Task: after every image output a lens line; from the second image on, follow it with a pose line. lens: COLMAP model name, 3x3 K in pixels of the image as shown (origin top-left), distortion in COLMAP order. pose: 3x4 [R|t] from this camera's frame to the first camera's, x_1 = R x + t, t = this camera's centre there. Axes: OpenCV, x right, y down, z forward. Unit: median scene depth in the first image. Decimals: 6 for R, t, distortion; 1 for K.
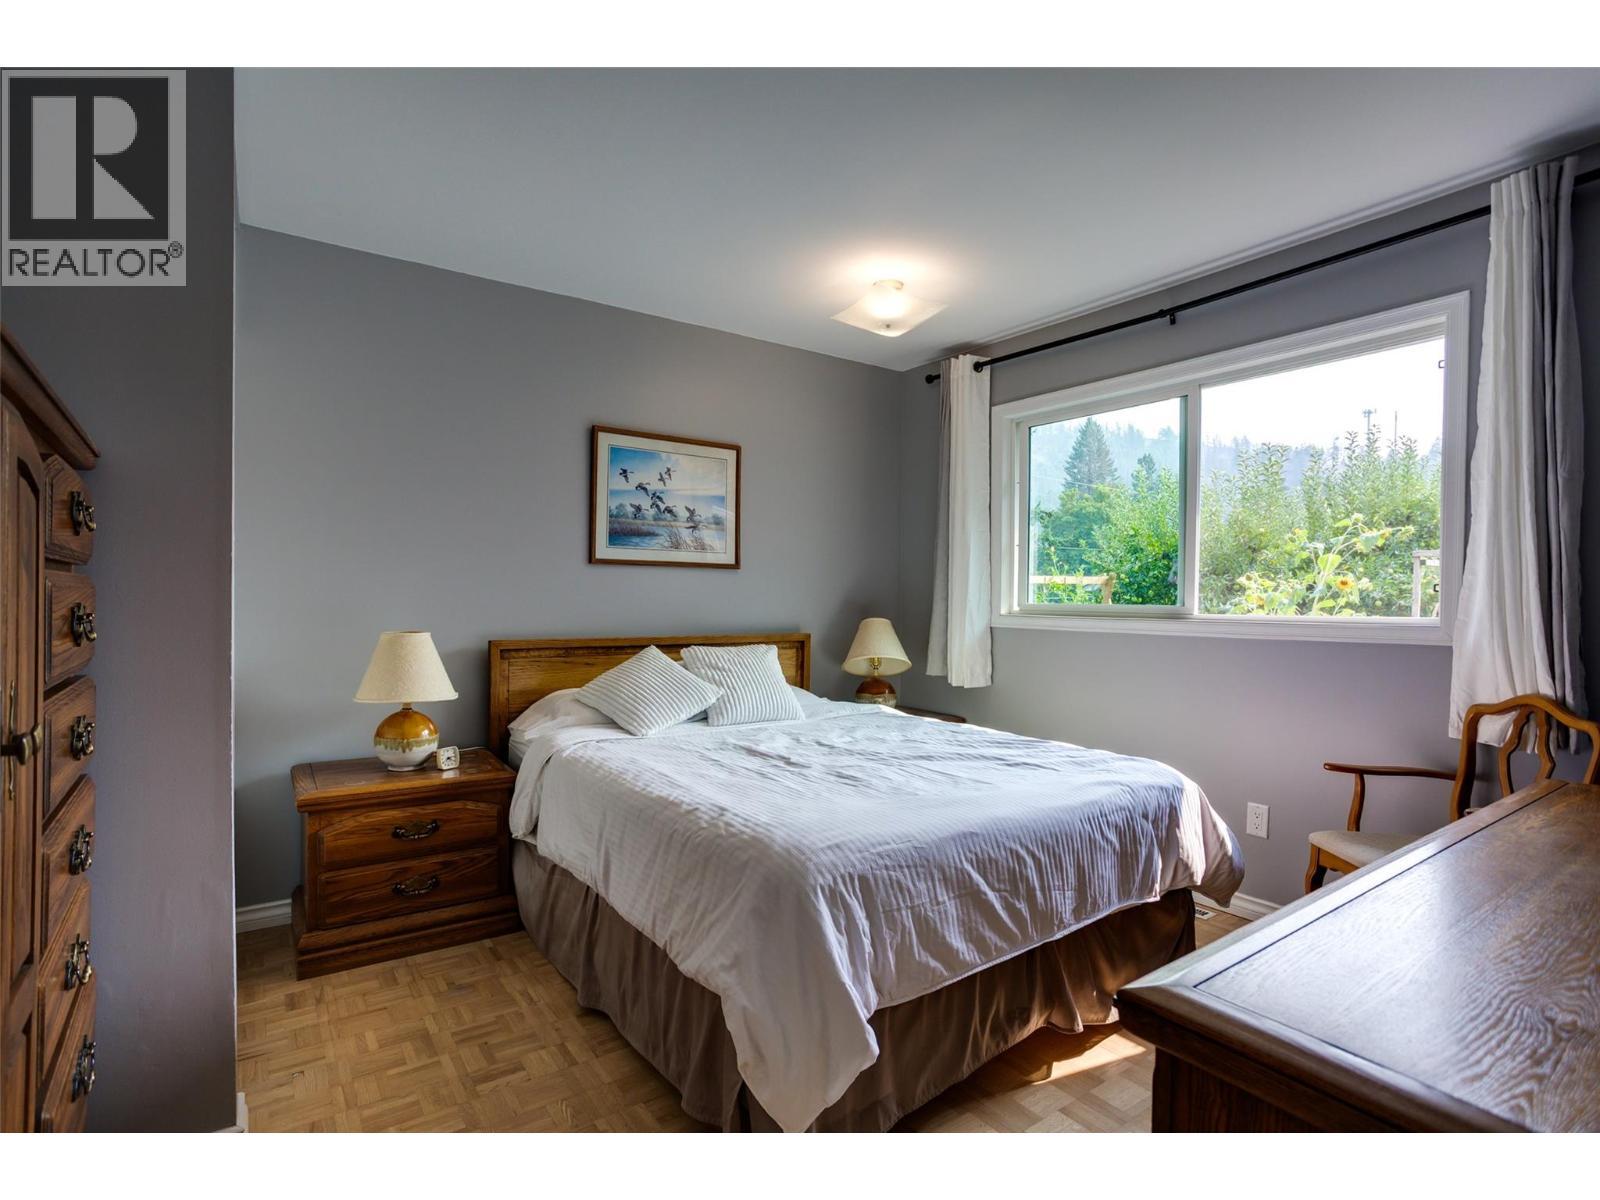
lens RADIAL K [[777.3, 0, 806.8], [0, 777.3, 612.4], [0, 0, 1]] dist [-0.027986, 0.000266]
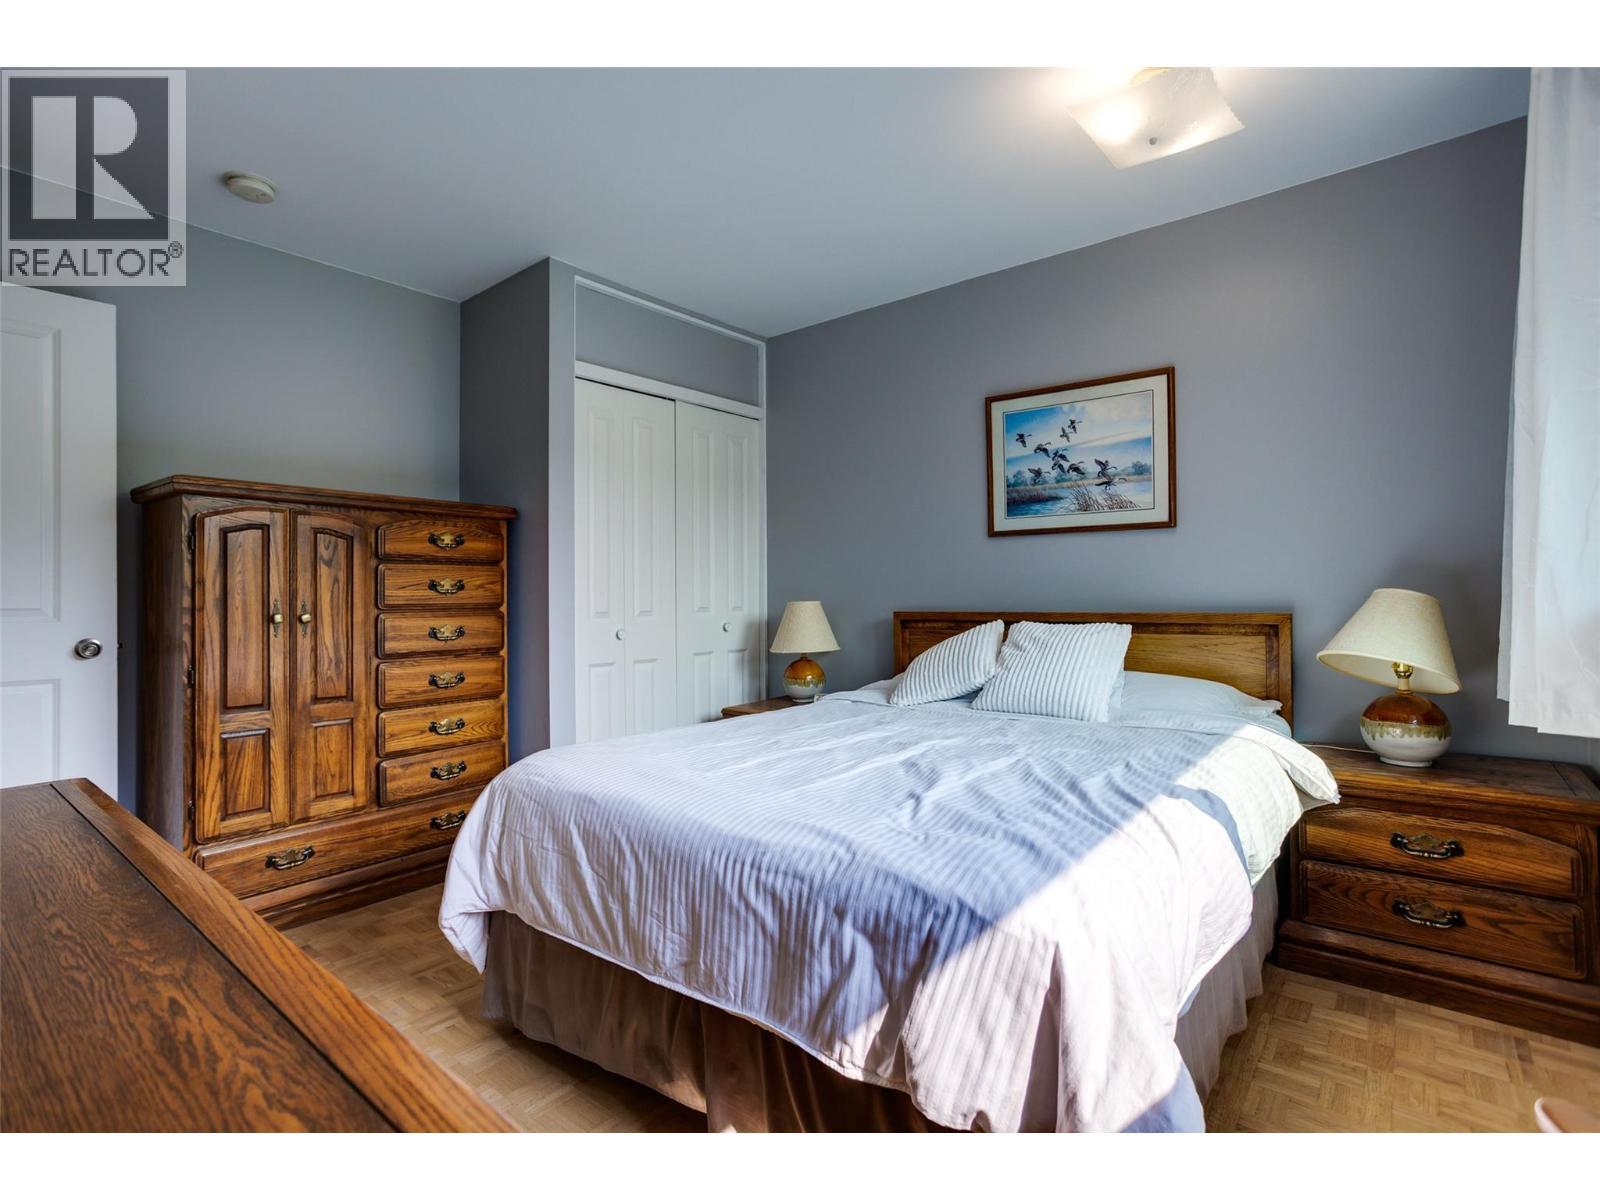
lens RADIAL K [[777.3, 0, 815.2], [0, 777.3, 590.5], [0, 0, 1]] dist [-0.027986, 0.000266]
pose [[0.277433, -0.012743, -0.960660, 0.599464], [-0.006723, 0.999862, -0.015205, 0.021851], [0.960721, 0.010677, 0.277309, 0.501382]]
